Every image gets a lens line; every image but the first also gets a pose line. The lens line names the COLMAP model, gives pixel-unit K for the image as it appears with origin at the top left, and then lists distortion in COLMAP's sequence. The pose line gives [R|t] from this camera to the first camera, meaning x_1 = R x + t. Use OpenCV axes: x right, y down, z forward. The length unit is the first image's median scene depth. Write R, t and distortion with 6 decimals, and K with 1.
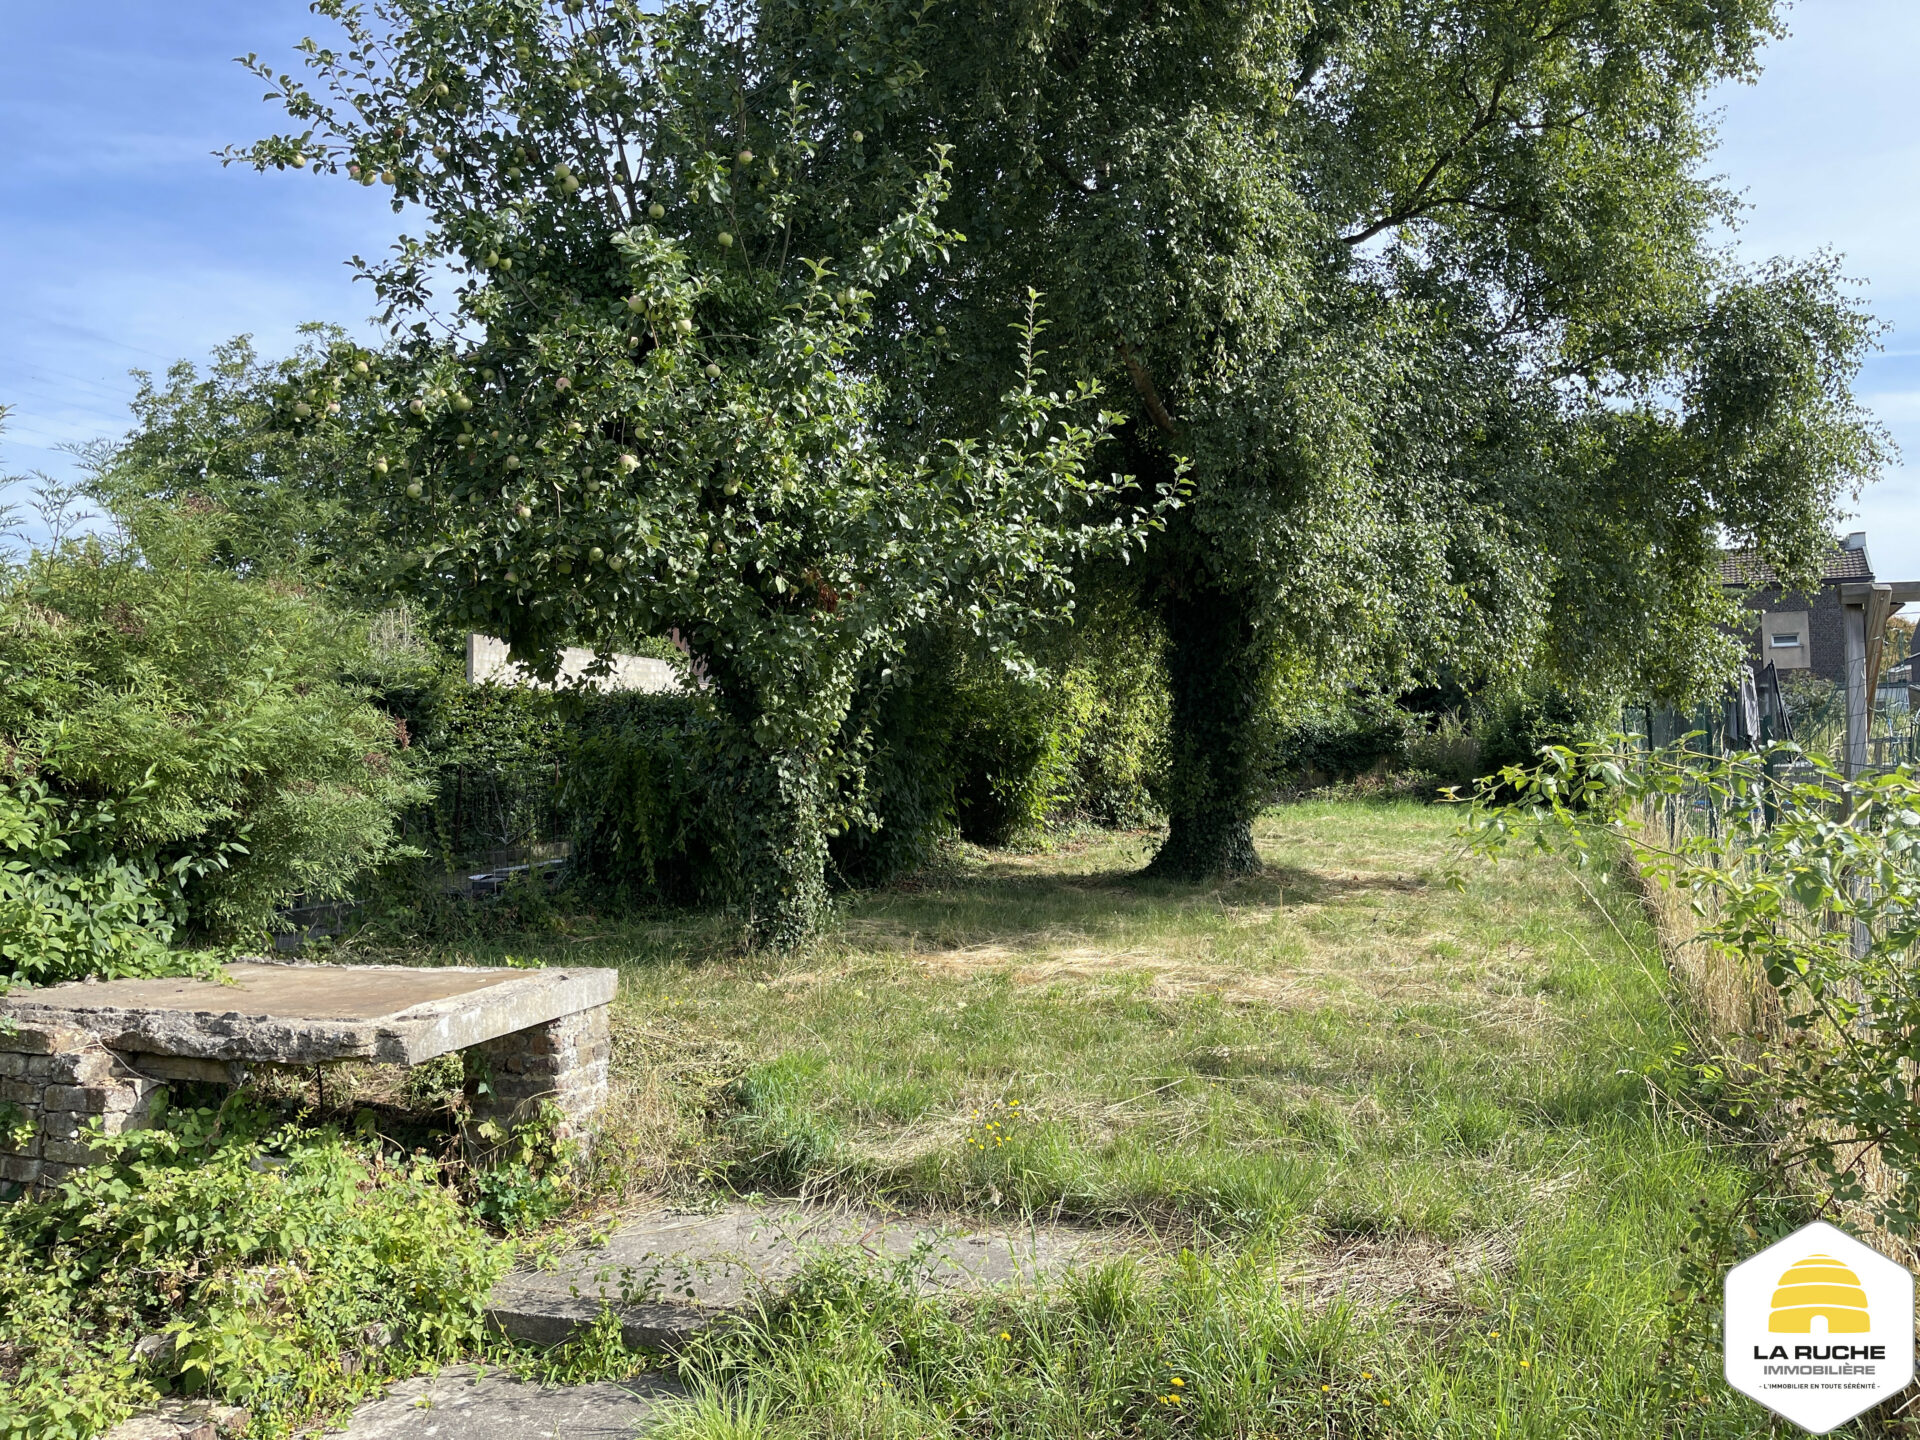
lens RADIAL K [[1421.6, 0, 961.5], [0, 1421.6, 717.2], [0, 0, 1]] dist [0.003910, 0.003320]
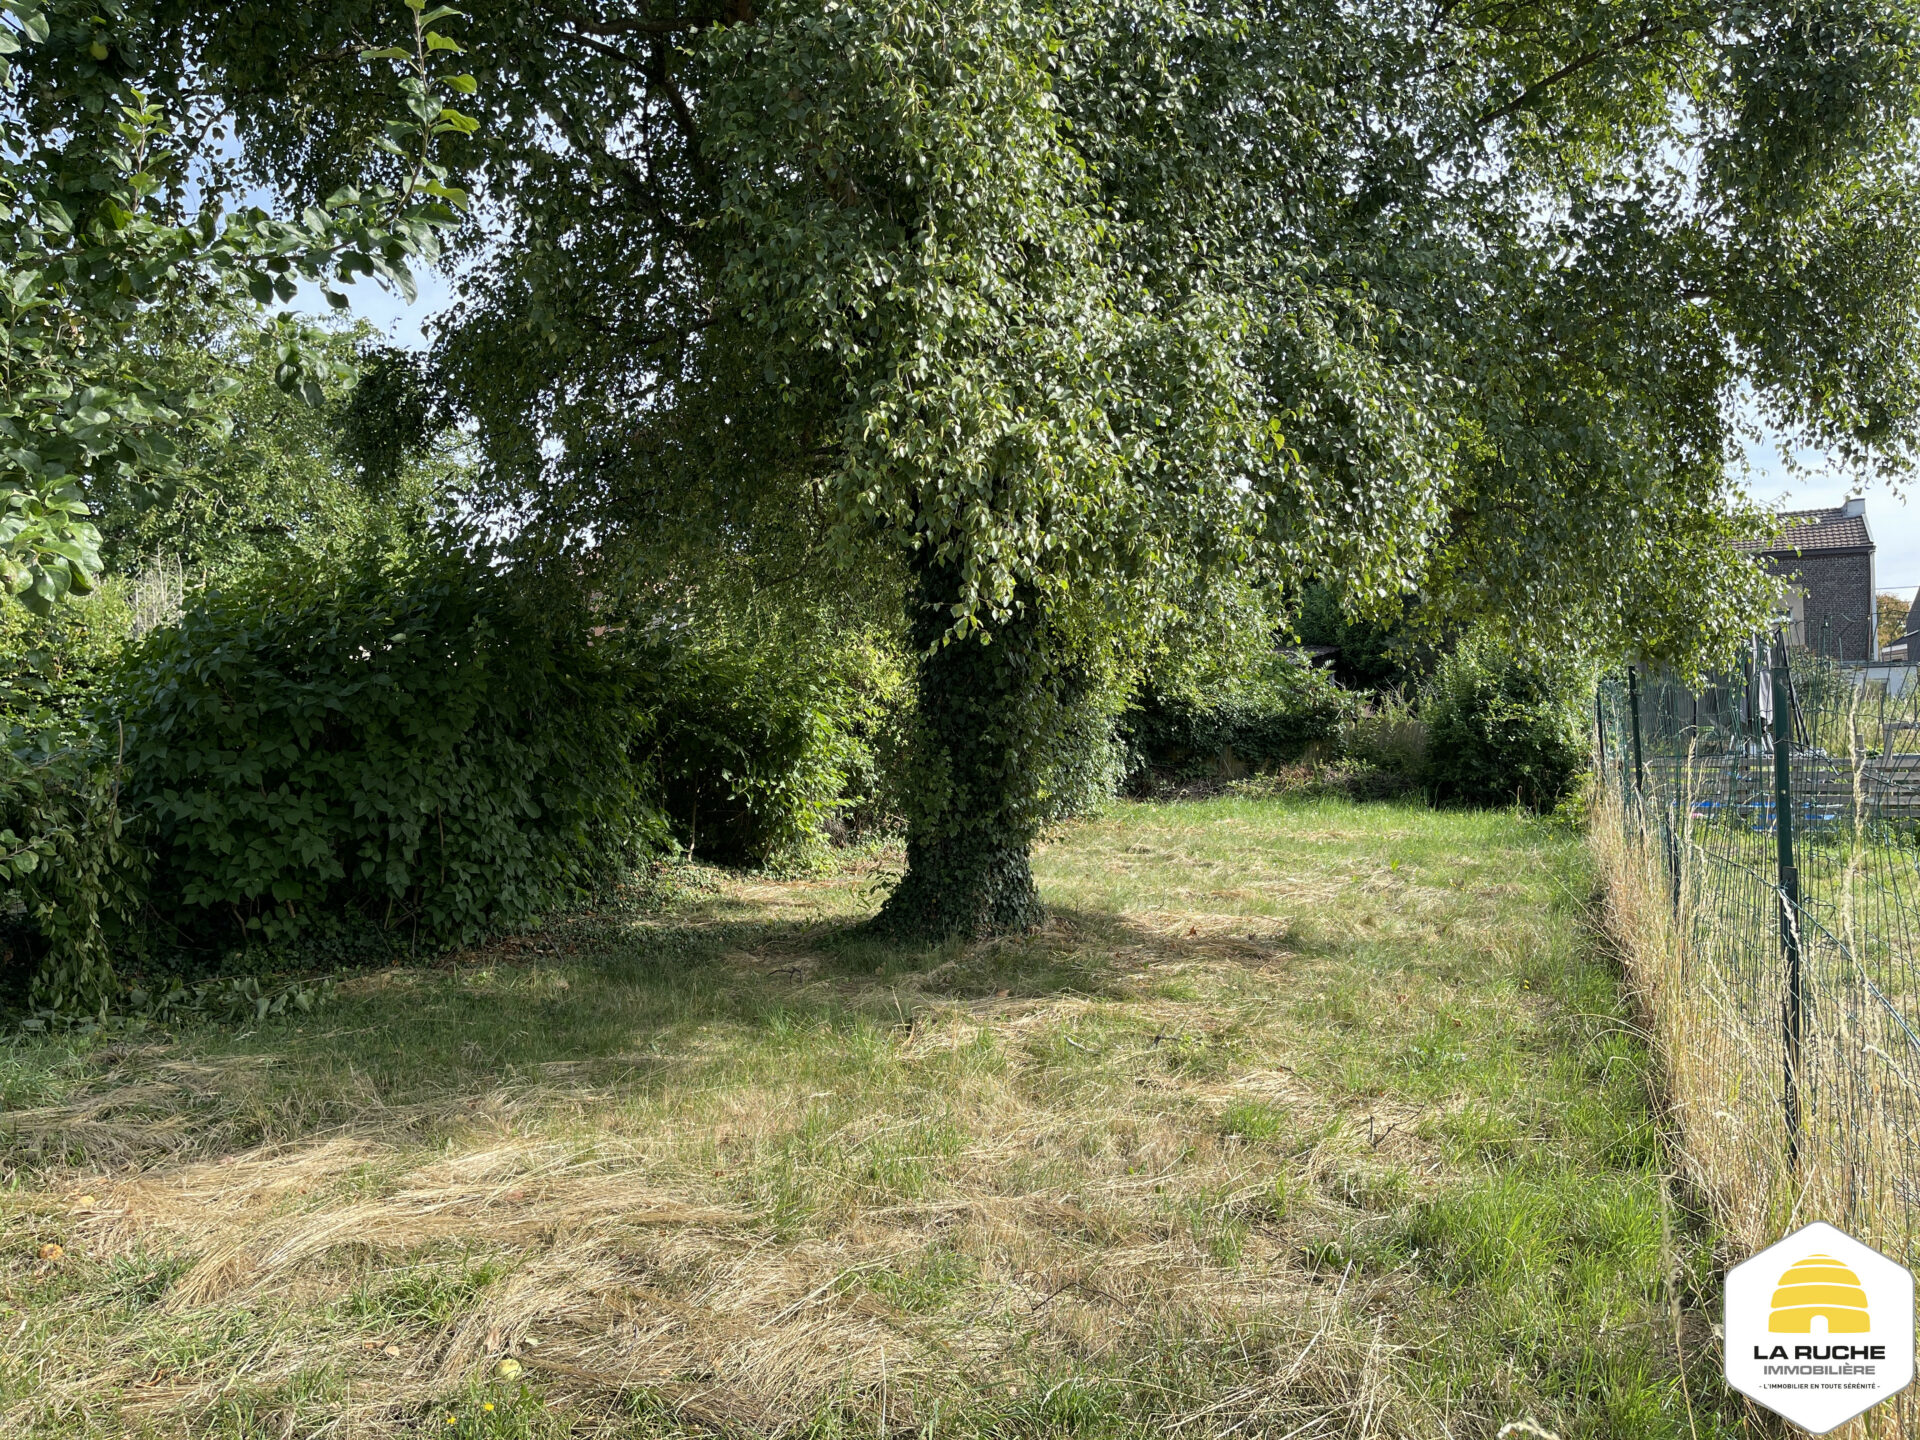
lens RADIAL K [[1444.6, 0, 971.9], [0, 1444.6, 711.6], [0, 0, 1]] dist [0.083940, -0.111017]
pose [[0.999649, -0.000134, 0.026506, 0.127512], [-0.000074, 0.999969, 0.007829, 0.004132], [-0.026506, -0.007828, 0.999618, 0.266564]]
